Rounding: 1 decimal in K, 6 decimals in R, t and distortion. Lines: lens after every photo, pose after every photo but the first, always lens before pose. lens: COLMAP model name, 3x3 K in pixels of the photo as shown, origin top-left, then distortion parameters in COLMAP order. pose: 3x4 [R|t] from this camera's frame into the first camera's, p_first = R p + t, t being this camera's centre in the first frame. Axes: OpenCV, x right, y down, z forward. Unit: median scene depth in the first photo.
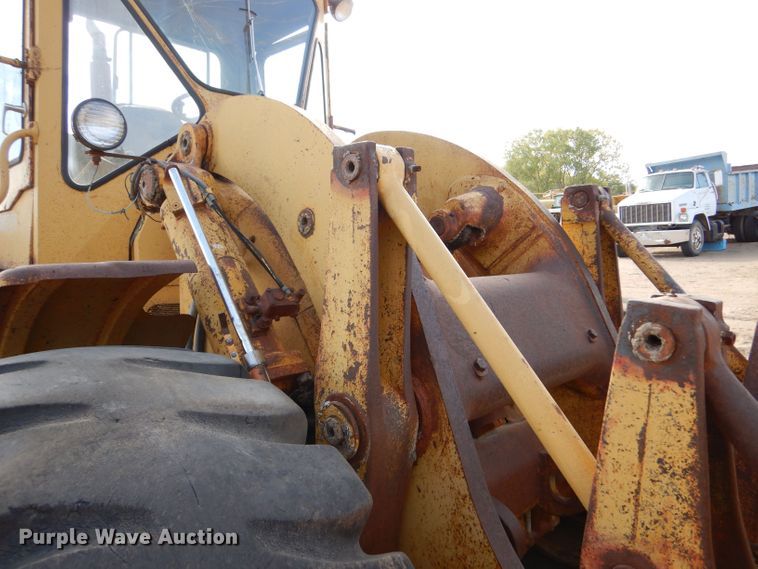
lens RADIAL K [[542.8, 0, 373.0], [0, 542.8, 281.1], [0, 0, 1]] dist [0.007290, 0.000997]
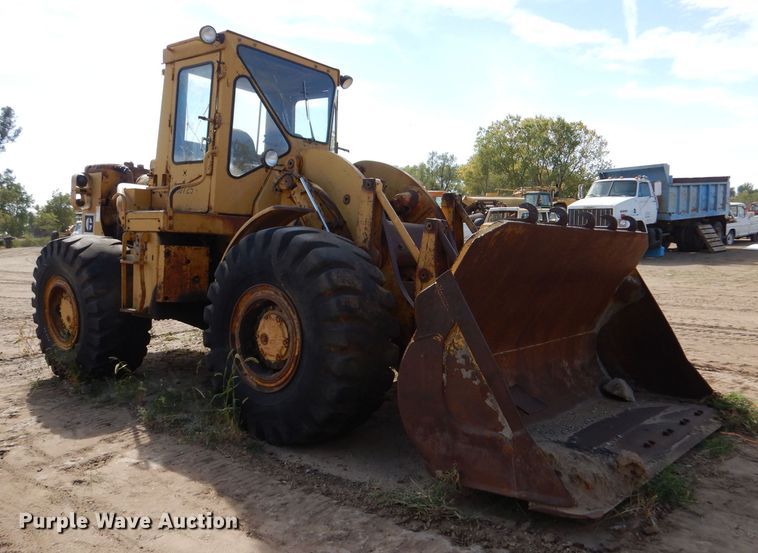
lens RADIAL K [[639.8, 0, 361.7], [0, 639.8, 287.3], [0, 0, 1]] dist [0.004947, 0.004686]
pose [[0.995493, 0.062604, 0.071235, -0.175979], [-0.063467, 0.997935, 0.009902, 0.221046], [-0.070468, -0.014378, 0.997410, -1.664581]]
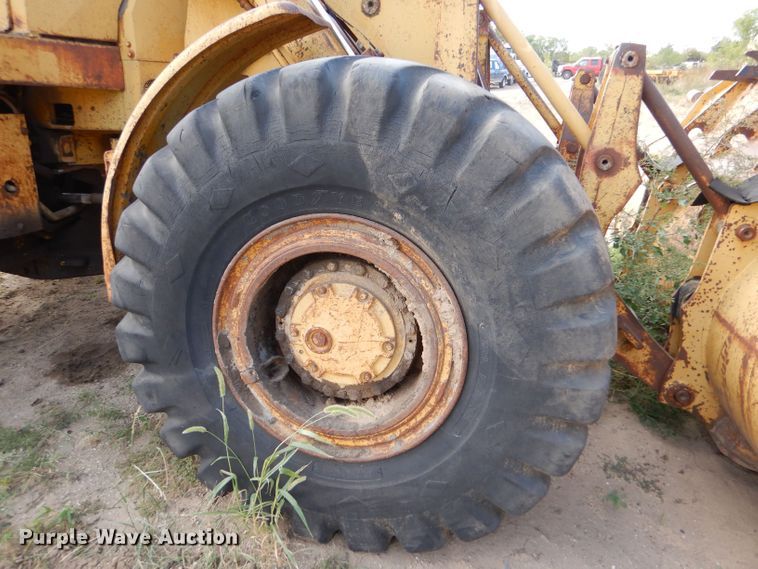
lens RADIAL K [[542.8, 0, 367.6], [0, 542.8, 279.0], [0, 0, 1]] dist [0.007290, 0.000997]
pose [[0.854816, -0.116865, 0.505601, -0.636943], [-0.011379, 0.969856, 0.243413, 0.164607], [-0.518807, -0.213826, 0.827718, -0.228123]]
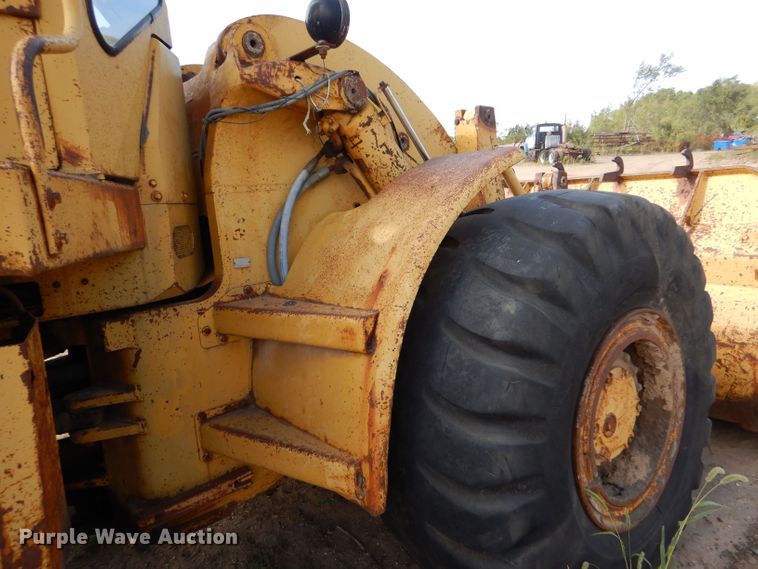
lens RADIAL K [[542.8, 0, 381.6], [0, 542.8, 285.5], [0, 0, 1]] dist [0.007290, 0.000997]
pose [[0.113081, -0.141419, 0.983470, -1.169329], [0.119107, 0.984611, 0.127888, 0.062157], [-0.986421, 0.102677, 0.128185, 0.619813]]
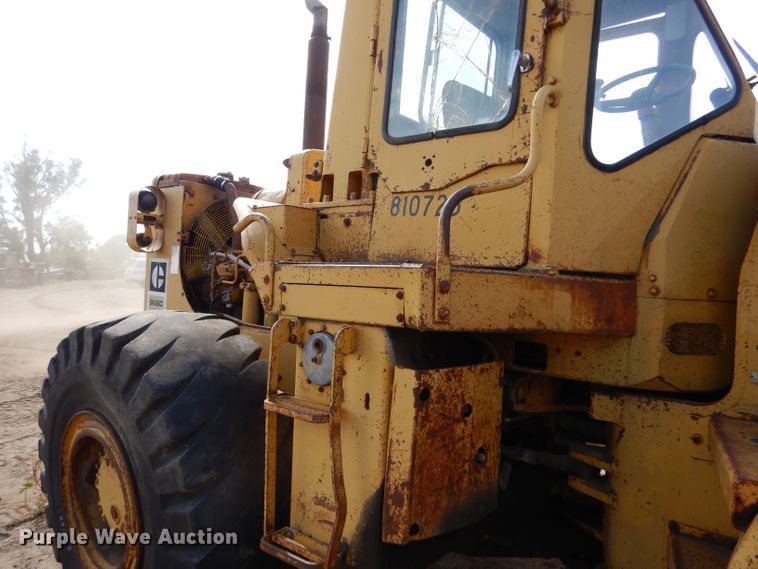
lens RADIAL K [[542.8, 0, 379.6], [0, 542.8, 286.8], [0, 0, 1]] dist [0.007290, 0.000997]
pose [[0.994472, 0.067824, 0.080158, -0.901935], [-0.064911, 0.997152, -0.038407, 0.049988], [-0.082534, 0.032991, 0.996042, 0.255002]]
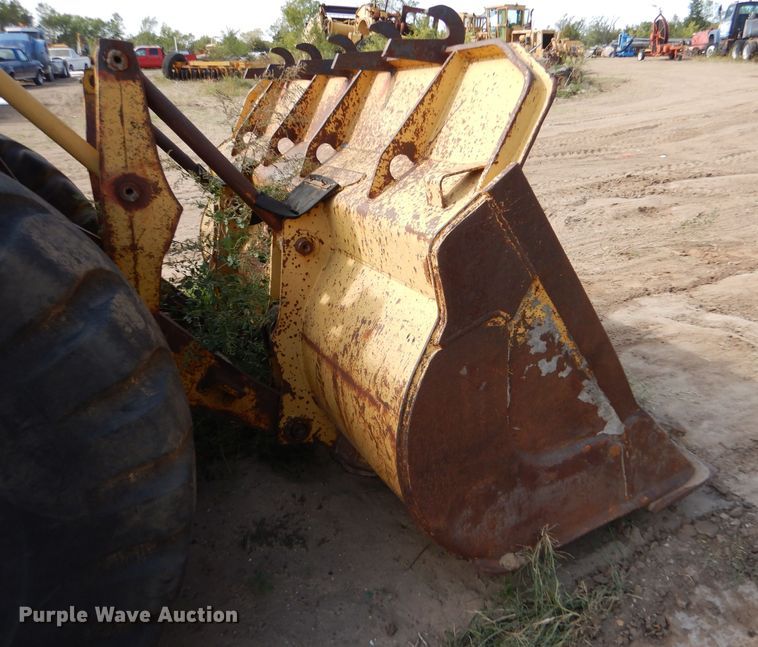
lens RADIAL K [[626.5, 0, 430.0], [0, 626.5, 322.9], [0, 0, 1]] dist [0.000967, -0.000986]
pose [[0.275387, -0.304194, 0.911936, -0.514740], [0.074721, 0.952520, 0.295167, 0.143271], [-0.958425, -0.013144, 0.285041, -0.256076]]
